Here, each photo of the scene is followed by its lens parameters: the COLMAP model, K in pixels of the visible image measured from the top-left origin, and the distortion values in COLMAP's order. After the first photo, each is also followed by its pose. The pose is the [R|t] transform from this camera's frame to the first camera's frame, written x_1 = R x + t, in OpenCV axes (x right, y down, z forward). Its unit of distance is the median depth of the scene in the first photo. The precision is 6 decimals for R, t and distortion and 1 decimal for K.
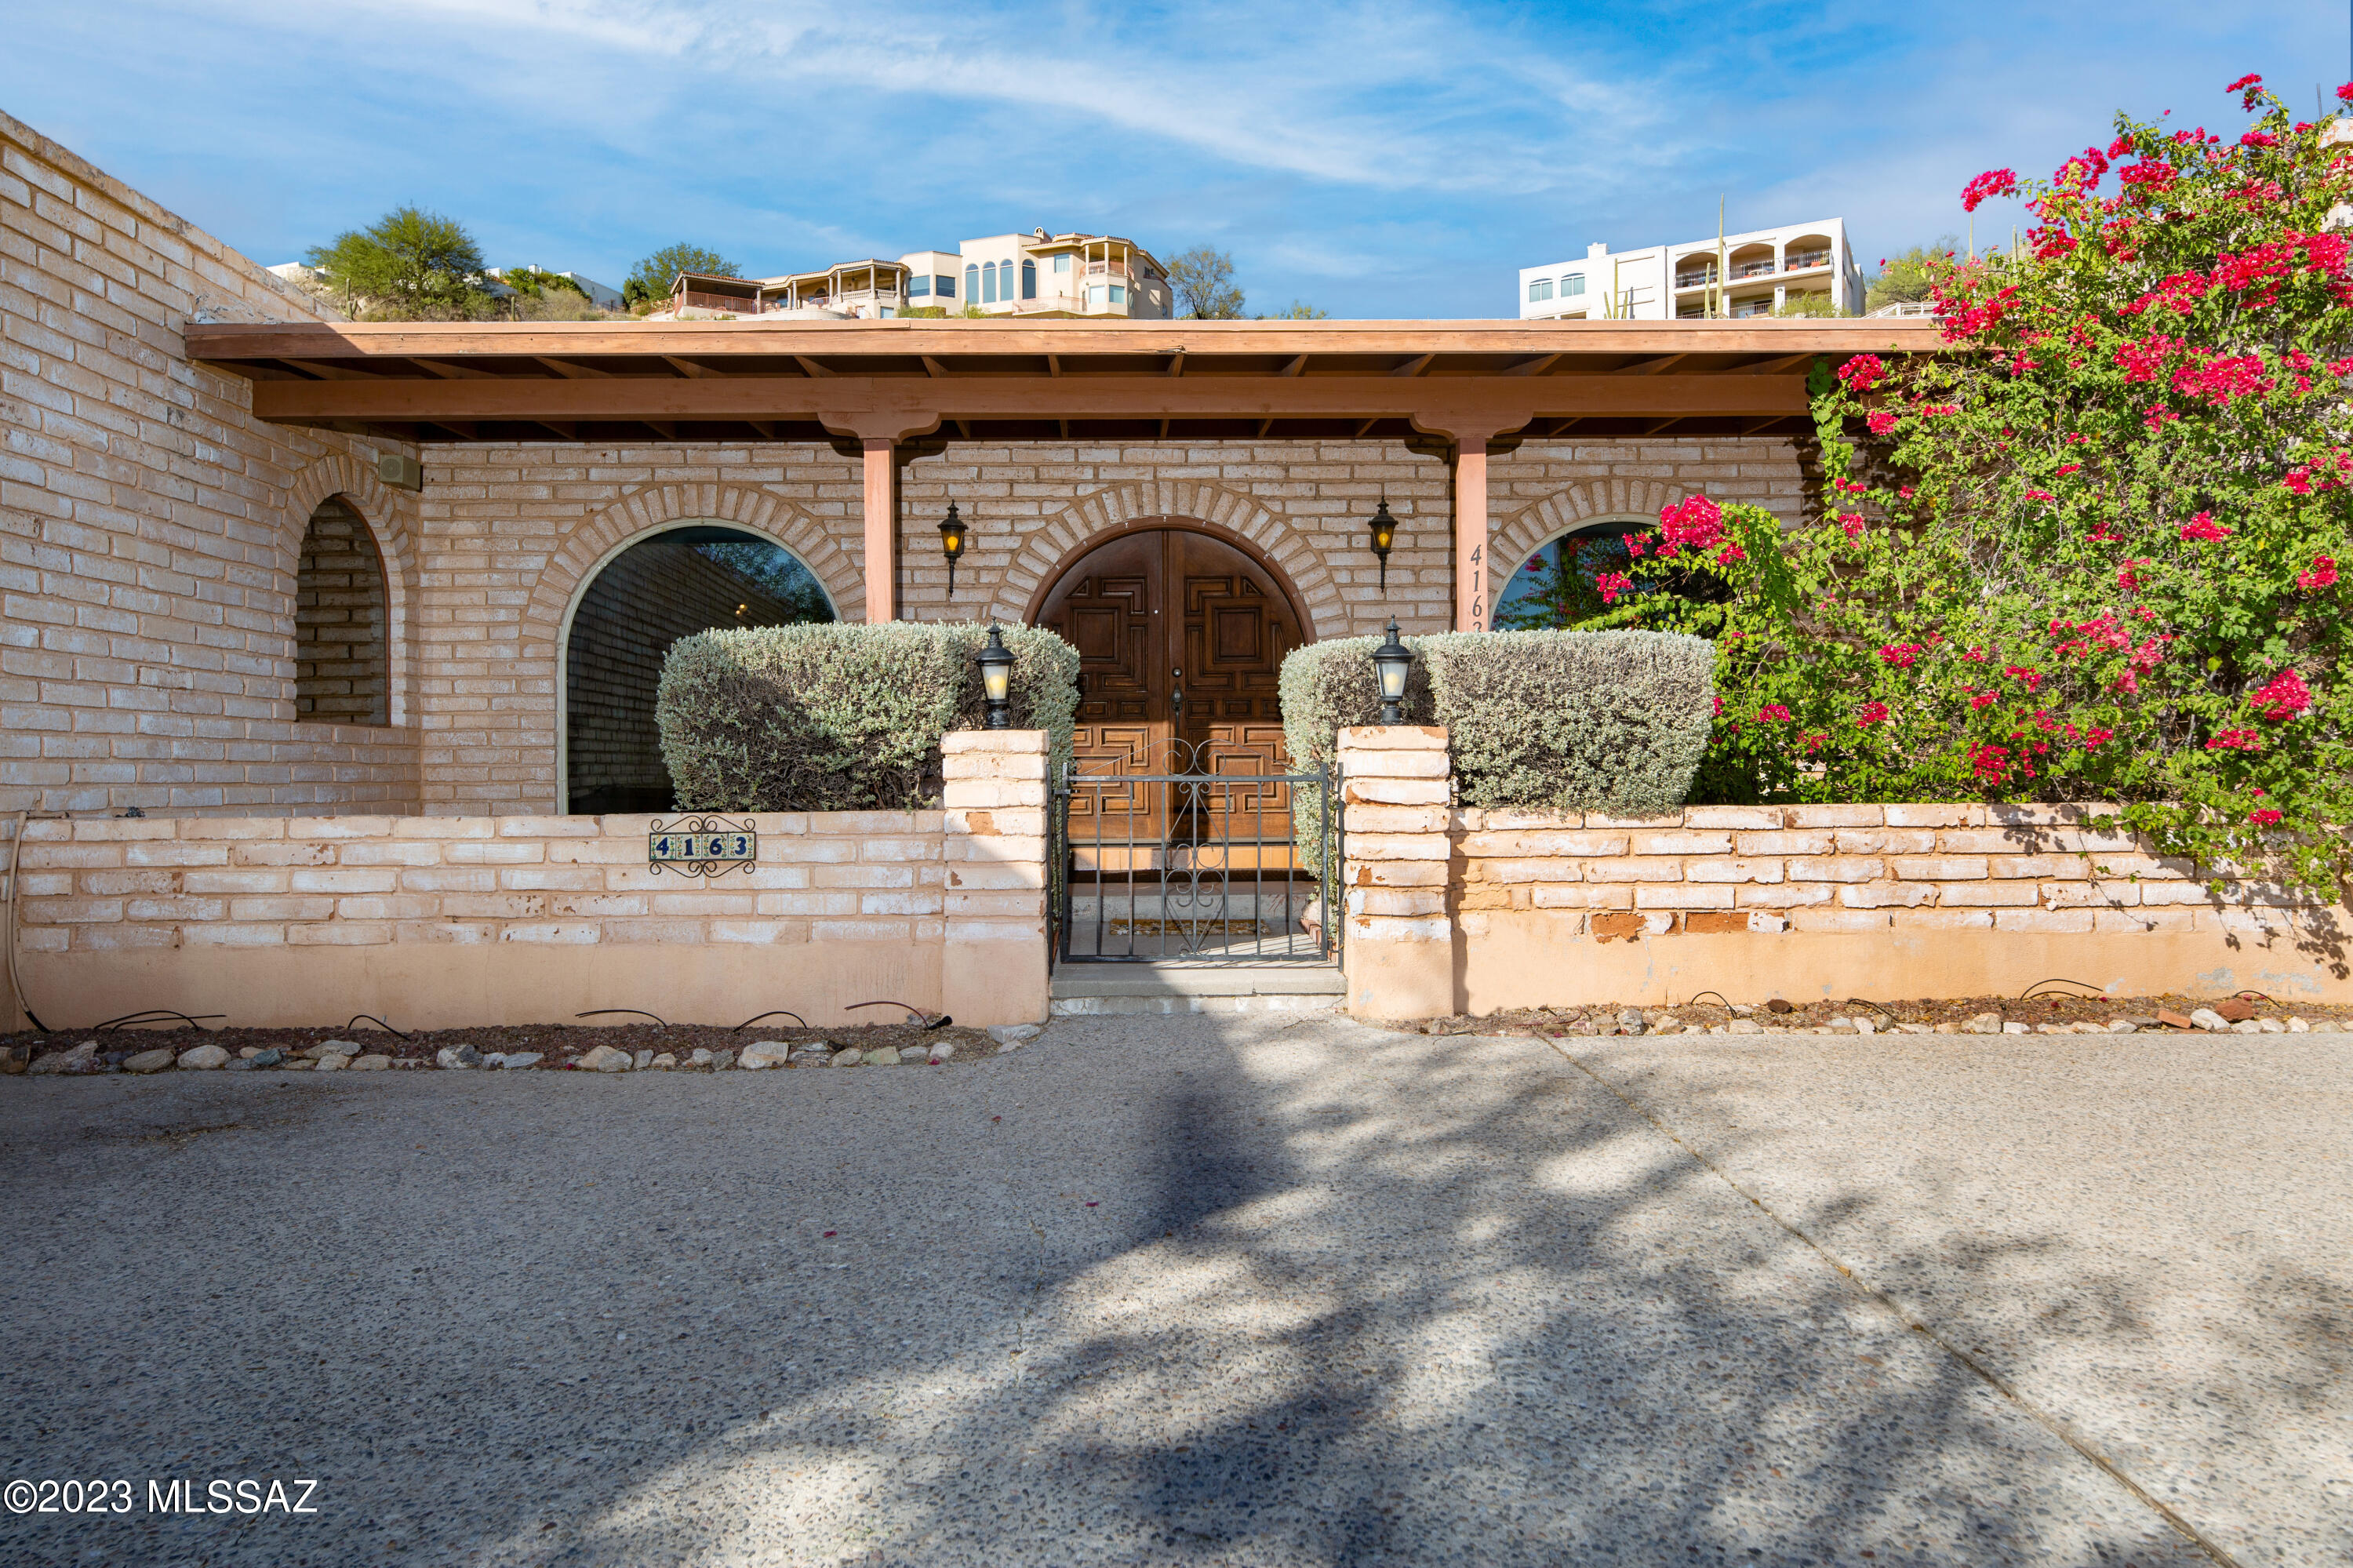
lens RADIAL K [[1548.9, 0, 1172.5], [0, 1548.9, 778.3], [0, 0, 1]] dist [0.009941, 0.004166]
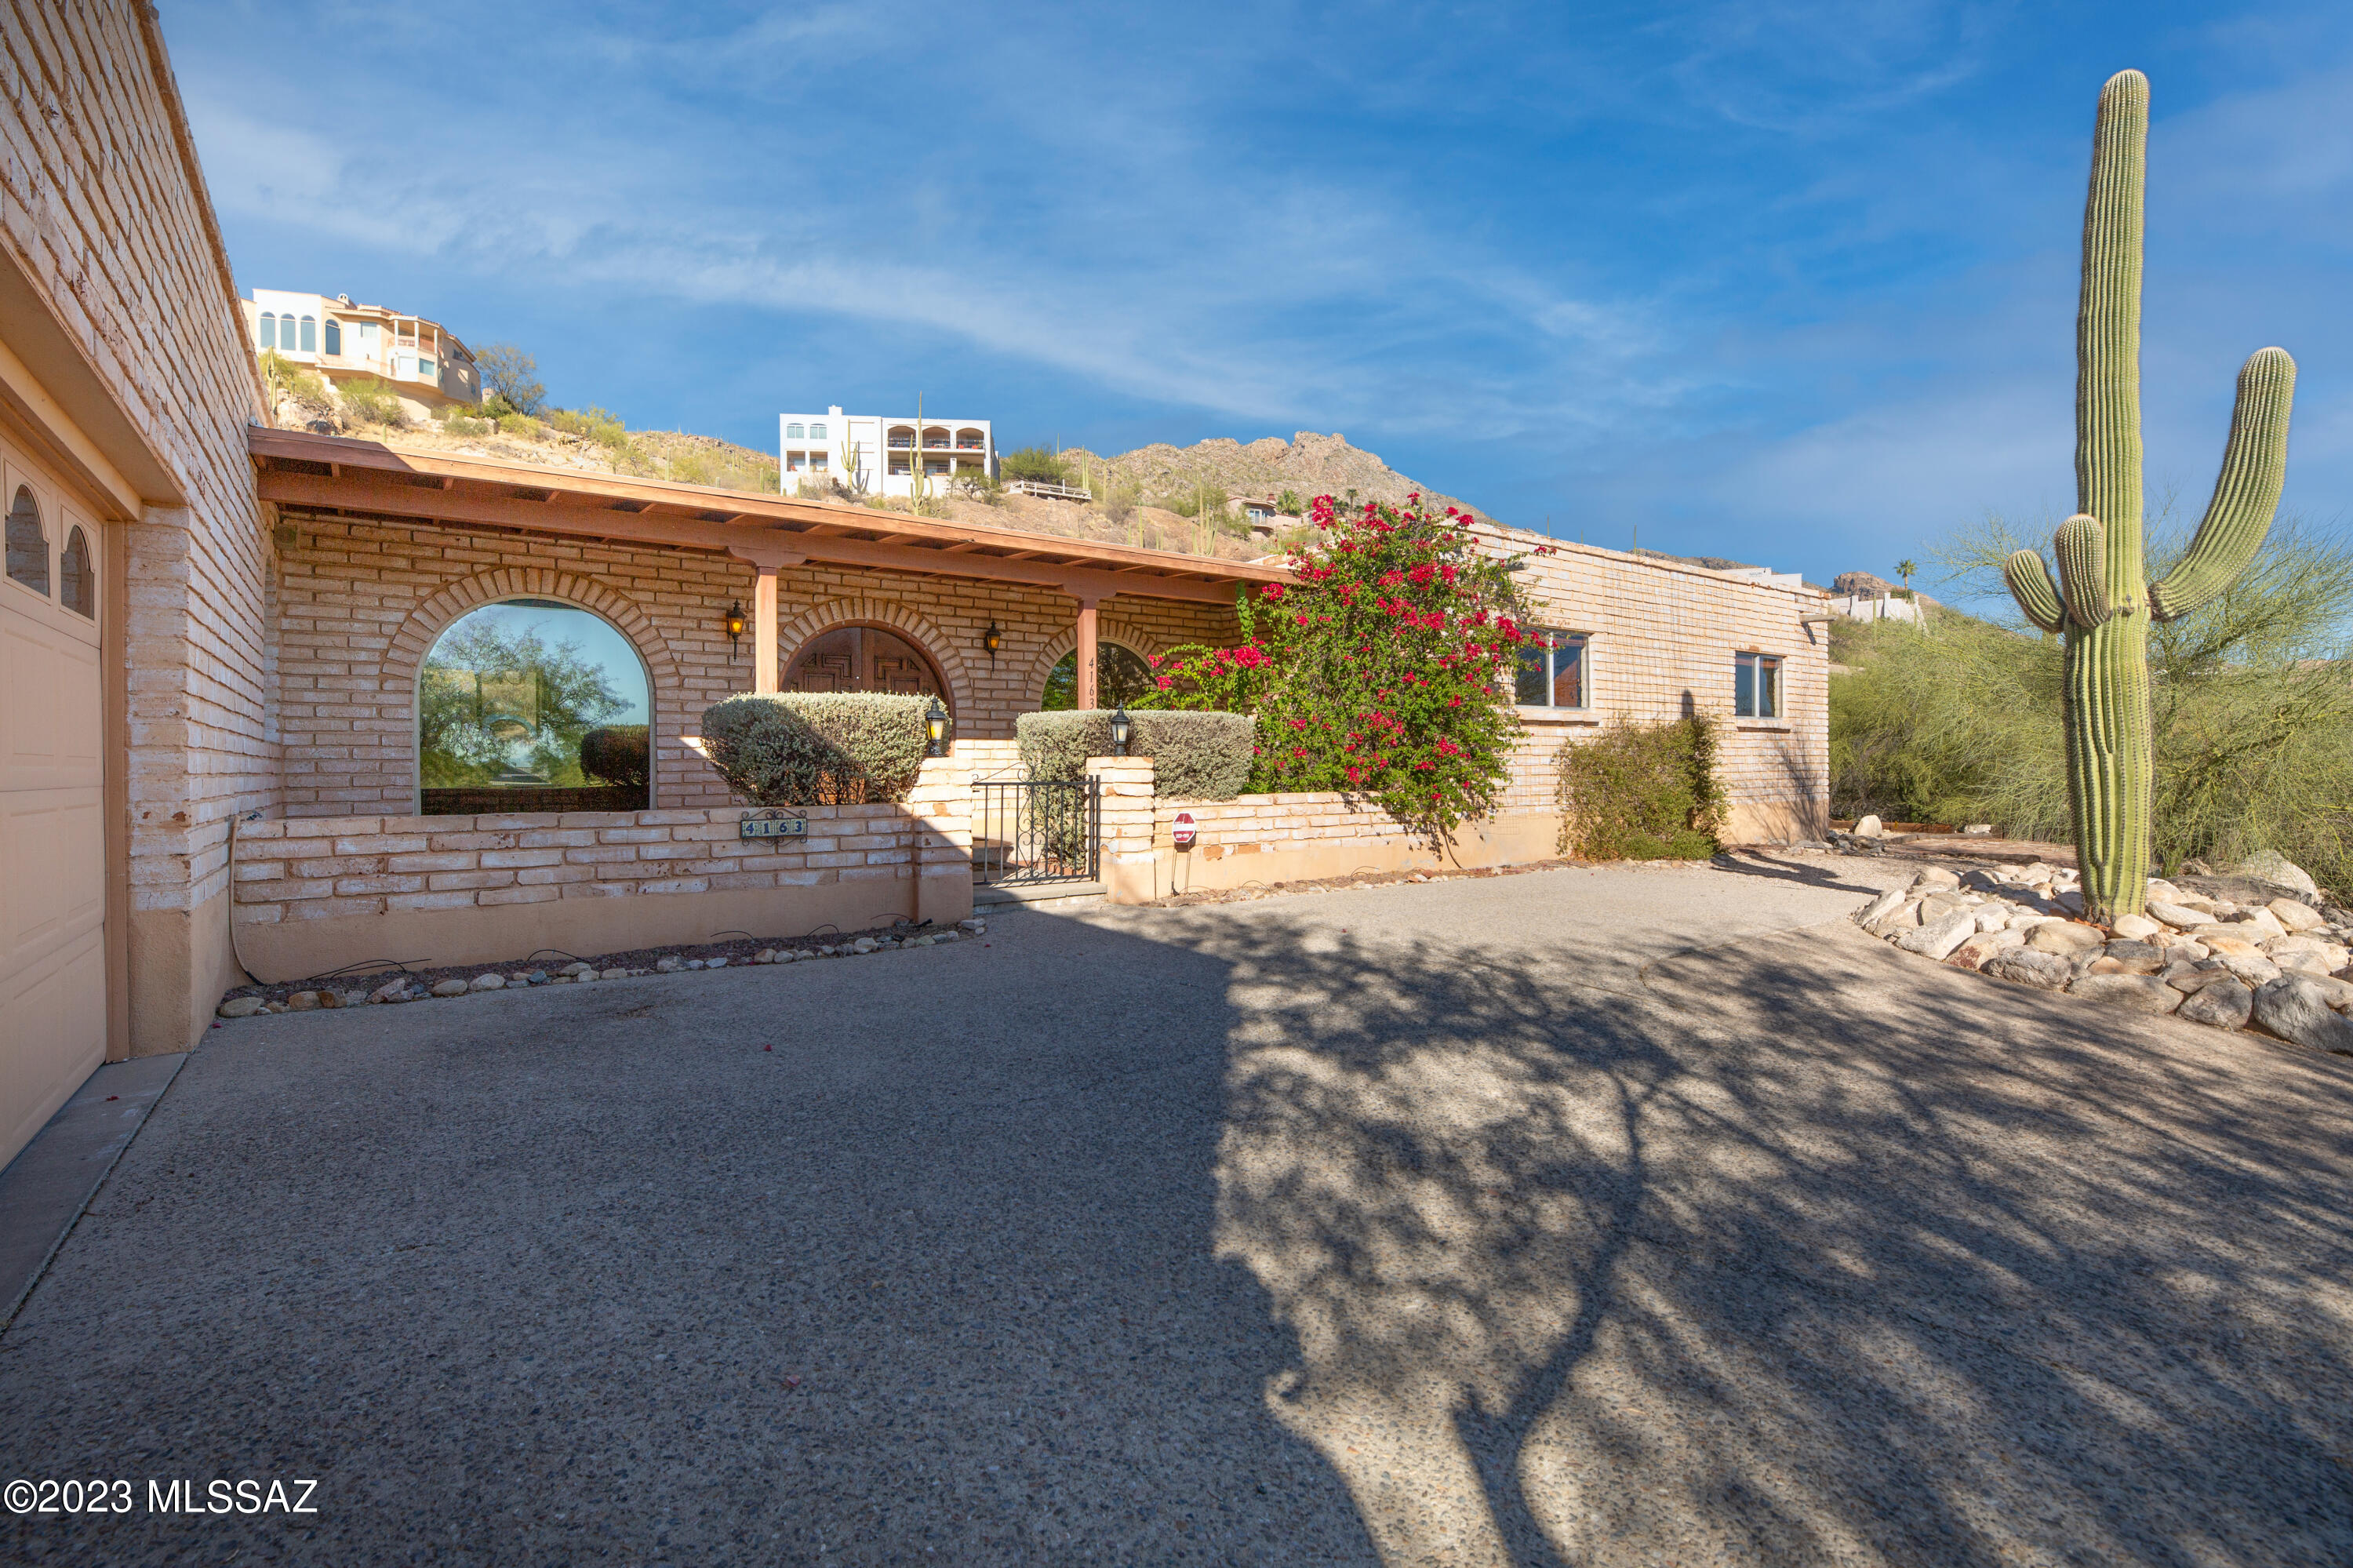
lens RADIAL K [[1087.0, 0, 1172.7], [0, 1087.0, 780.3], [0, 0, 1]] dist [0.004873, 0.000223]
pose [[0.815779, -0.004915, 0.578343, -0.407729], [0.000781, 0.999972, 0.007397, -0.009043], [-0.578364, -0.005582, 0.815760, -0.115204]]
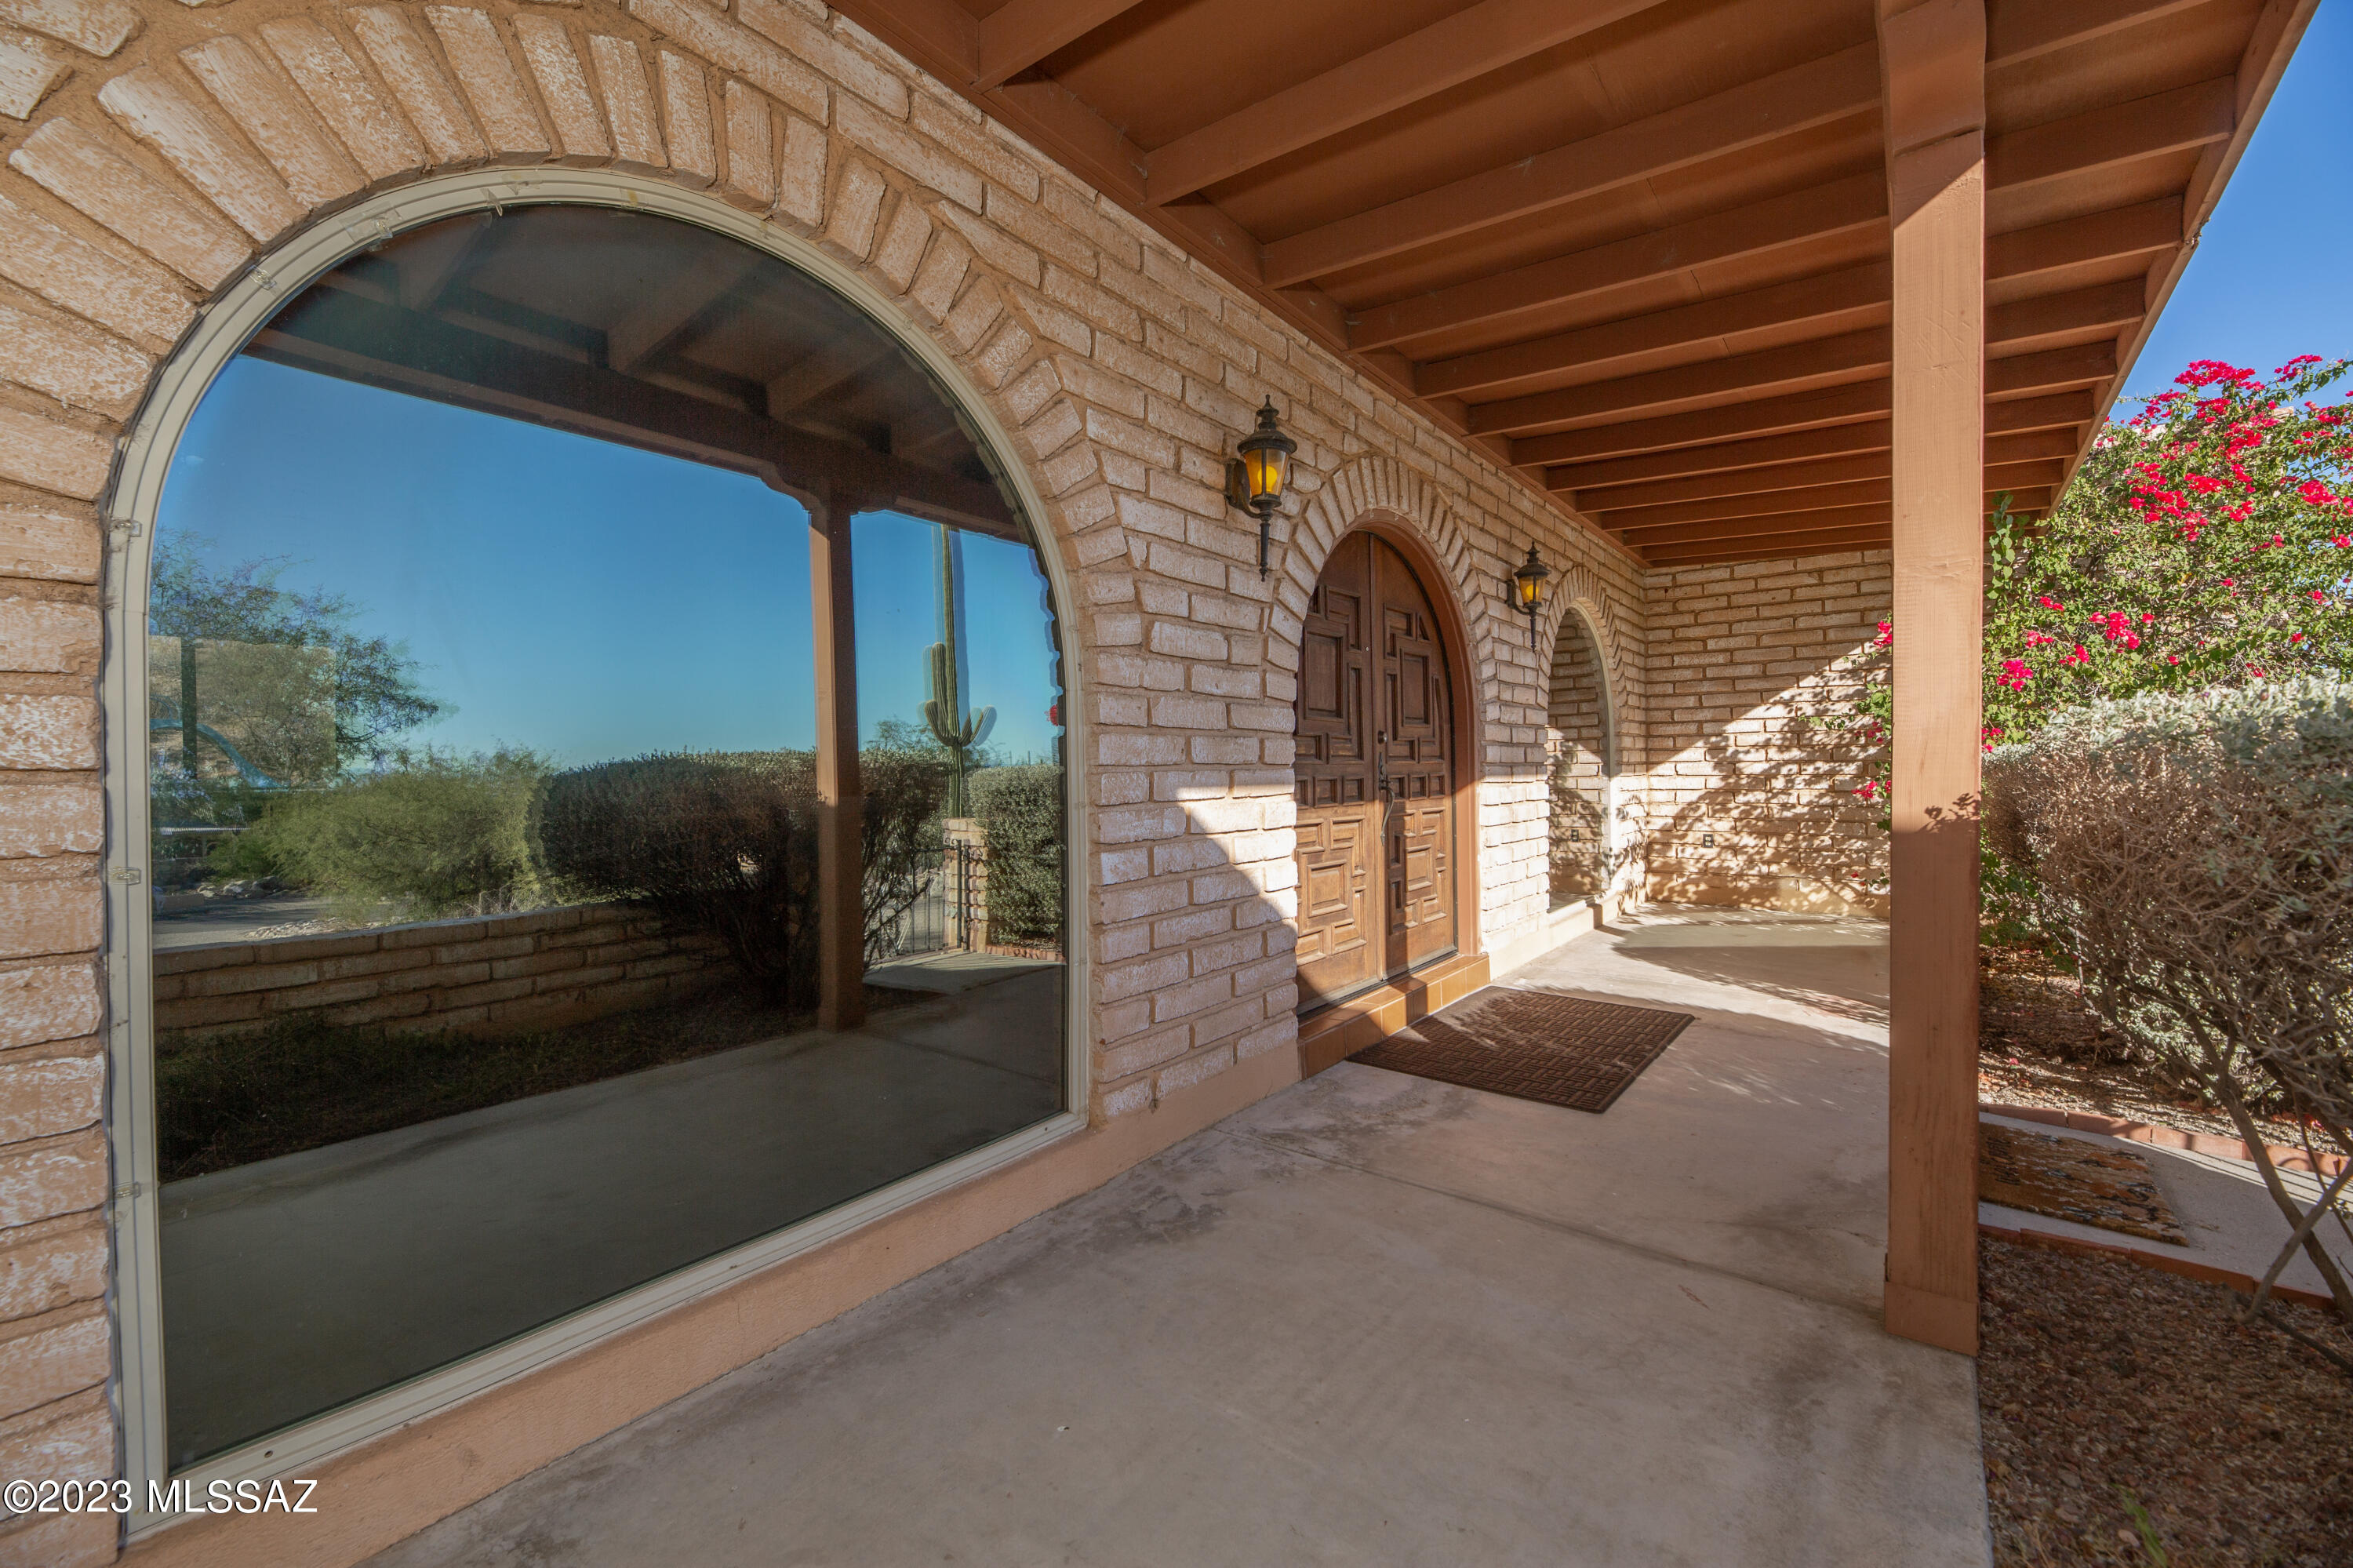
lens RADIAL K [[957.5, 0, 1178.6], [0, 957.5, 784.7], [0, 0, 1]] dist [-0.004409, -0.000592]
pose [[0.627398, -0.010914, 0.778622, -0.407336], [0.001902, 0.999920, 0.012483, -0.053333], [-0.778696, -0.006350, 0.627369, 0.814494]]
